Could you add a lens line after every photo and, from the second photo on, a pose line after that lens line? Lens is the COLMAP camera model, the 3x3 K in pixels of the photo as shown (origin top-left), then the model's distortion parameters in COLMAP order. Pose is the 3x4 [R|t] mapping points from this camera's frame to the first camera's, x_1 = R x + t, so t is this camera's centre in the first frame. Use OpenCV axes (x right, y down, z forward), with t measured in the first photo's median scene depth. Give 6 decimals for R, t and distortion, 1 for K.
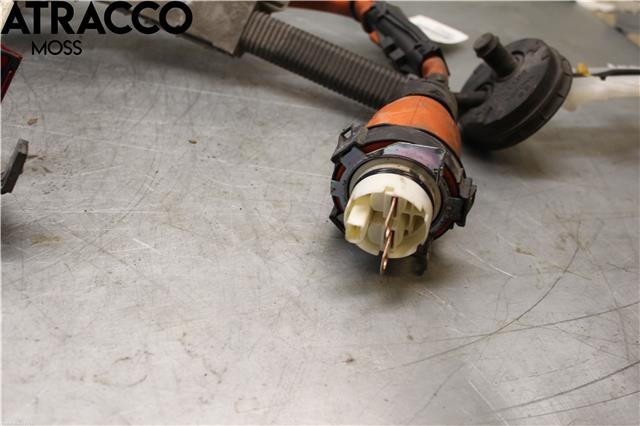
lens RADIAL K [[697.8, 0, 320.0], [0, 697.8, 213.0], [0, 0, 1]] dist [-0.087219, 0.047034]
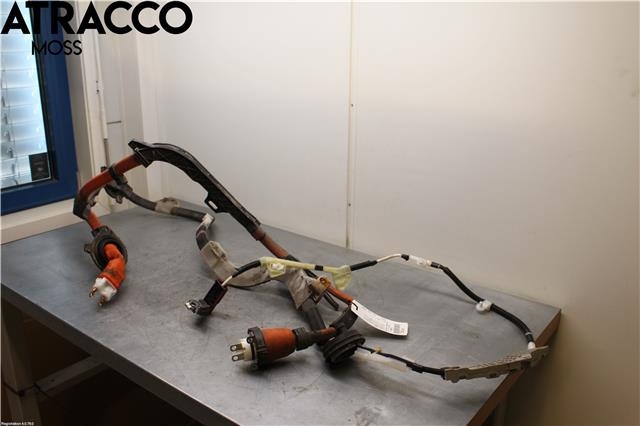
lens RADIAL K [[606.6, 0, 320.0], [0, 606.6, 213.0], [0, 0, 1]] dist [-0.096529, 0.009969]
pose [[0.563716, 0.112835, -0.818225, 2.351369], [-0.426697, 0.887981, -0.171519, -0.213706], [0.707215, 0.445822, 0.548716, -0.674199]]
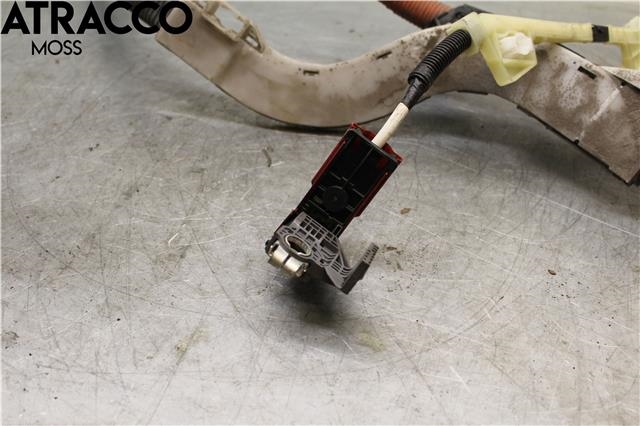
lens RADIAL K [[697.8, 0, 320.0], [0, 697.8, 213.0], [0, 0, 1]] dist [-0.087219, 0.047034]
pose [[0.803794, 0.238953, -0.544809, 0.054744], [-0.263706, 0.964012, 0.033751, -0.130290], [0.533267, 0.116541, 0.837881, 0.042973]]
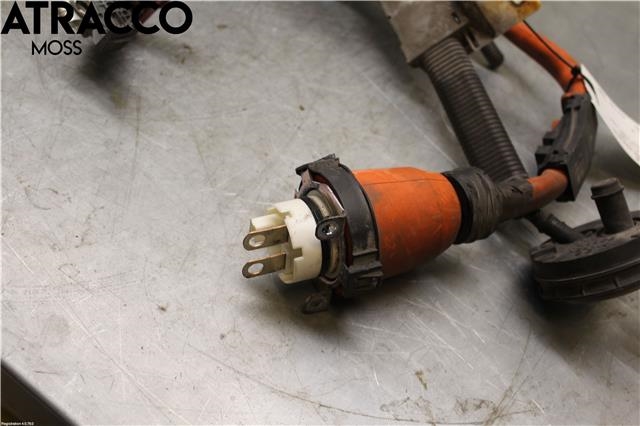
lens RADIAL K [[754.6, 0, 320.0], [0, 754.6, 213.0], [0, 0, 1]] dist [-0.081809, -0.001701]
pose [[0.628987, 0.565224, -0.533757, 0.567412], [-0.558465, 0.806145, 0.195568, -0.219849], [0.540826, 0.175075, 0.822713, 0.070597]]
